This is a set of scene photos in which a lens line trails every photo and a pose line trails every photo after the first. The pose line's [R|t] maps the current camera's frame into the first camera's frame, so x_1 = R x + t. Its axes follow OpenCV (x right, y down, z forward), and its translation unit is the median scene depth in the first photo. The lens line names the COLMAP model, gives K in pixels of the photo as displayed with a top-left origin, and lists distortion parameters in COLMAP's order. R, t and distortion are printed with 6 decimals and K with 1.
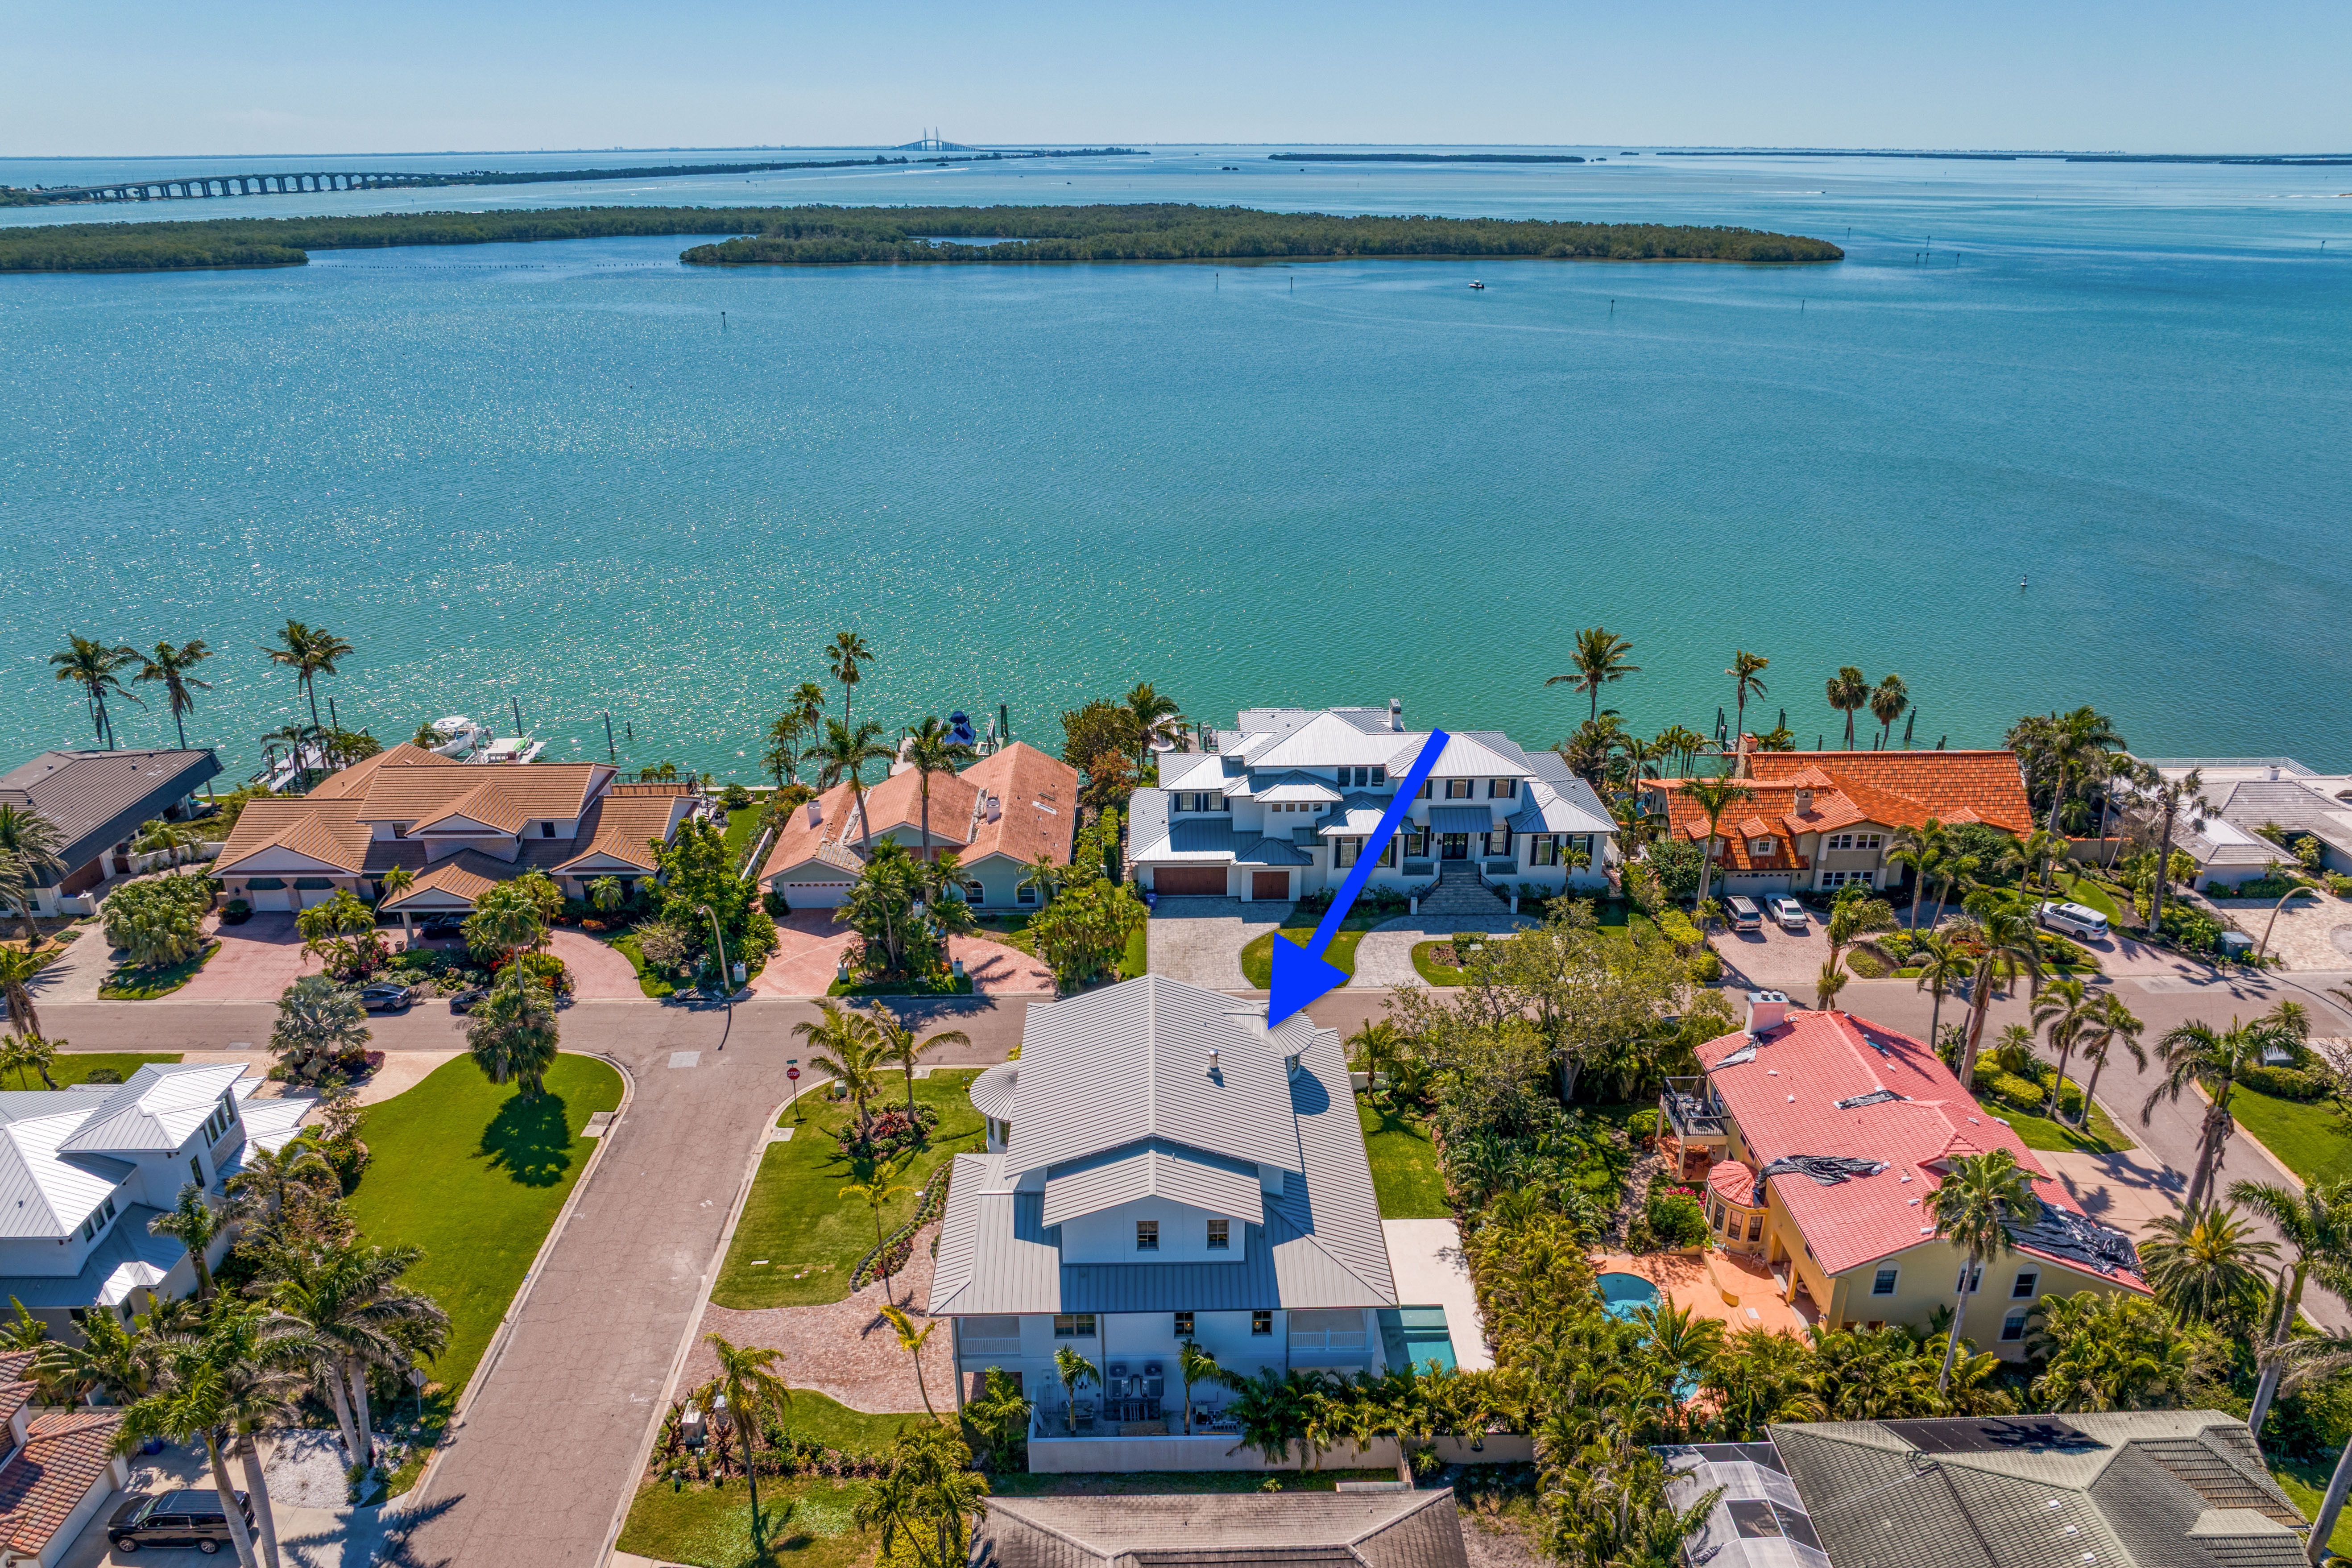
lens RADIAL K [[1672.1, 0, 1176.8], [0, 1672.1, 794.0], [0, 0, 1]] dist [-0.052164, 0.021695]
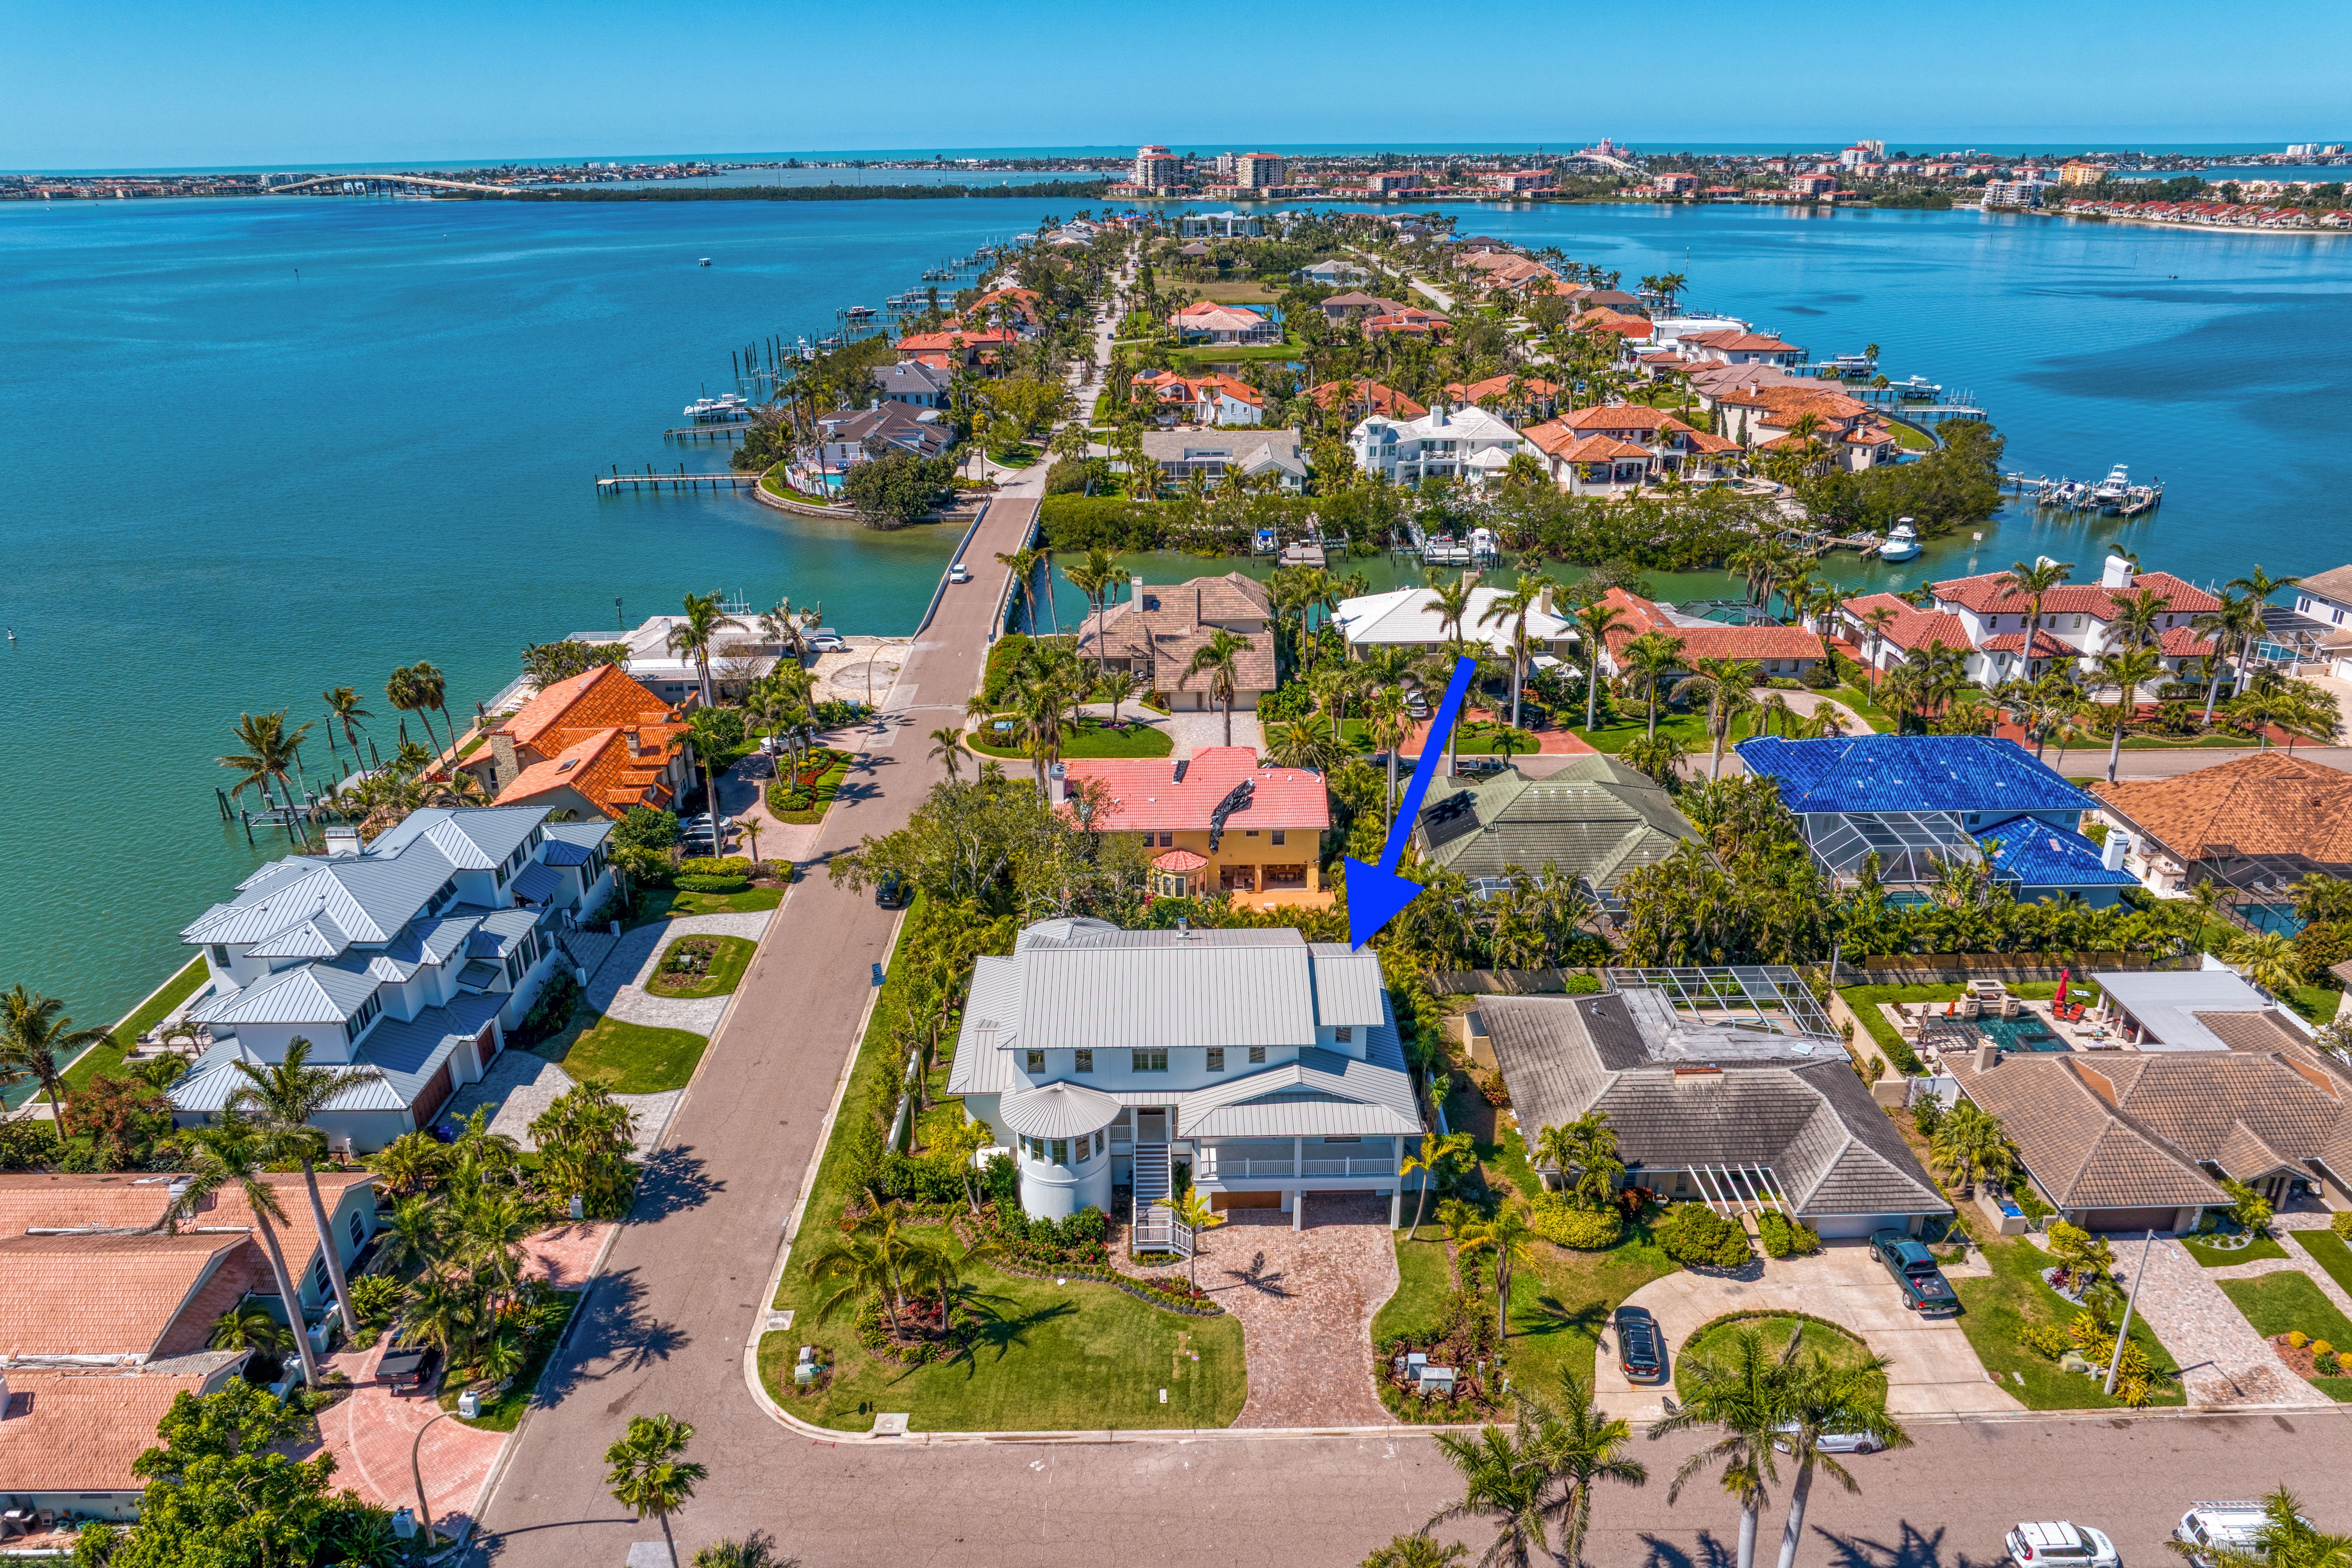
lens RADIAL K [[1672.1, 0, 1179.4], [0, 1672.1, 794.9], [0, 0, 1]] dist [-0.052164, 0.021695]
pose [[0.007328, -0.363744, 0.931470, -0.668160], [0.370932, 0.866027, 0.335271, -0.203964], [-0.928631, 0.343055, 0.141270, 0.520329]]
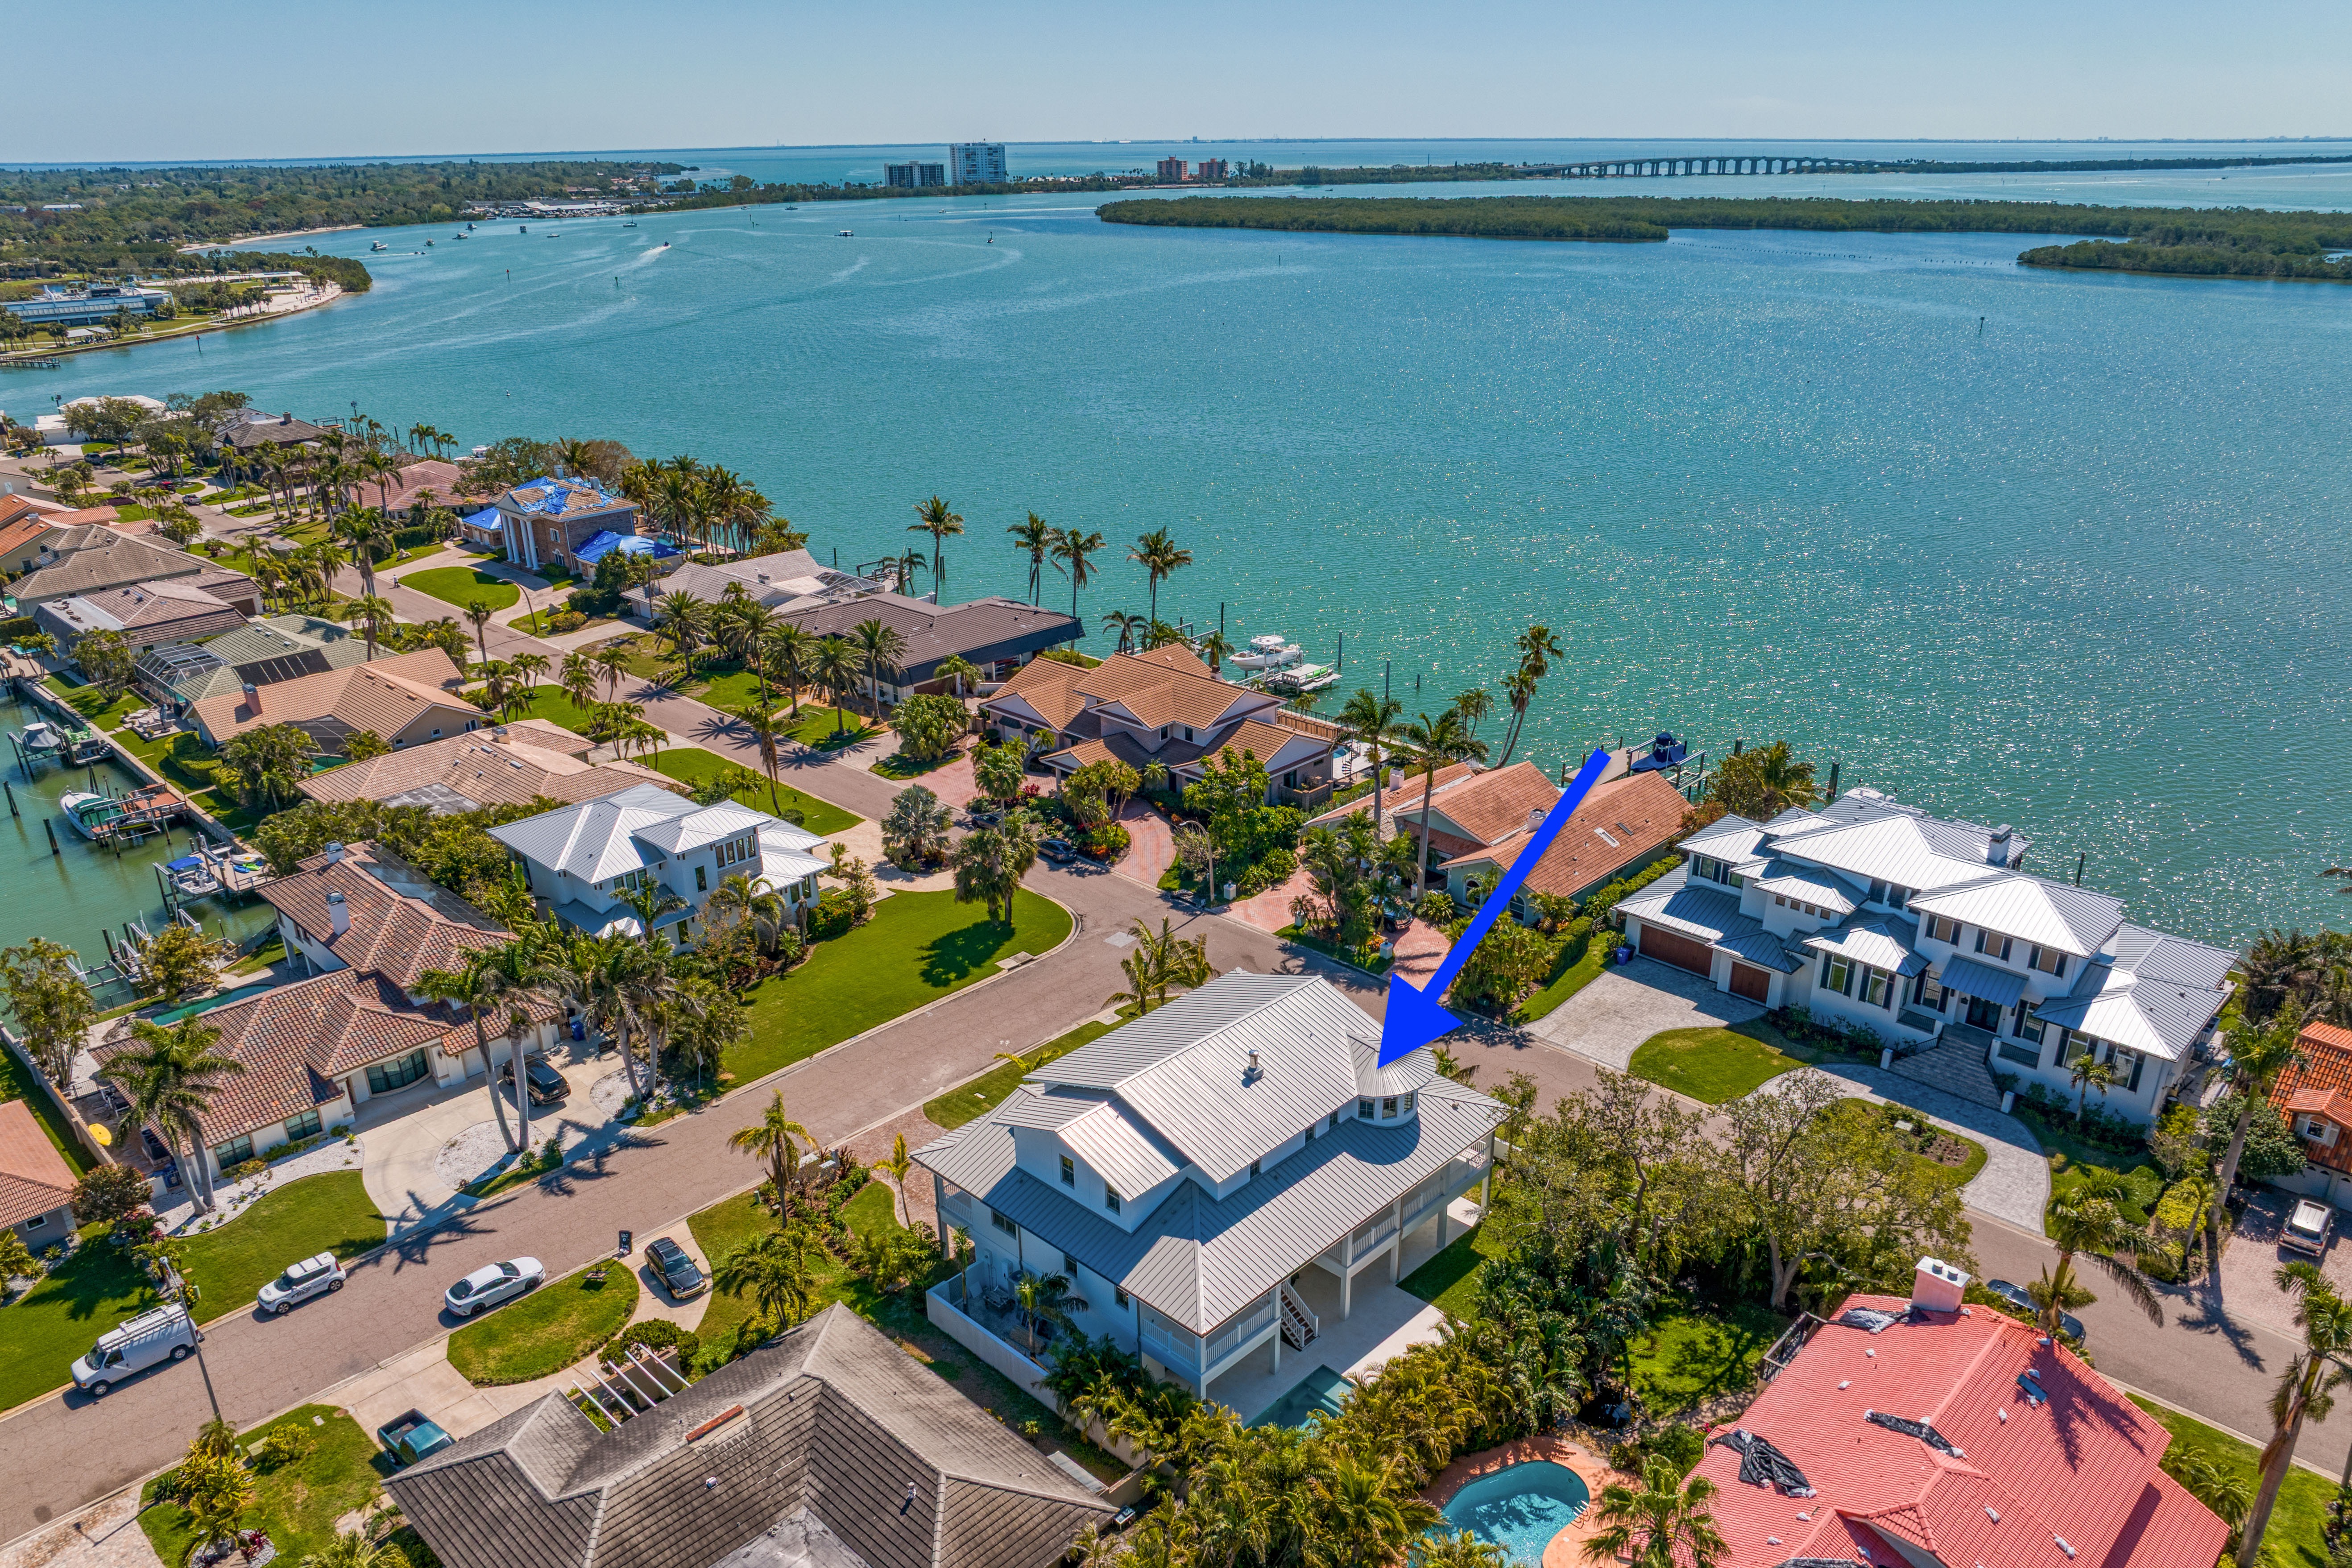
lens RADIAL K [[1672.1, 0, 1170.4], [0, 1672.1, 787.5], [0, 0, 1]] dist [-0.052164, 0.021695]
pose [[0.709968, 0.253055, -0.657198, 0.393161], [-0.250877, 0.962868, 0.099732, -0.056374], [0.658032, 0.094069, 0.747091, 0.126410]]
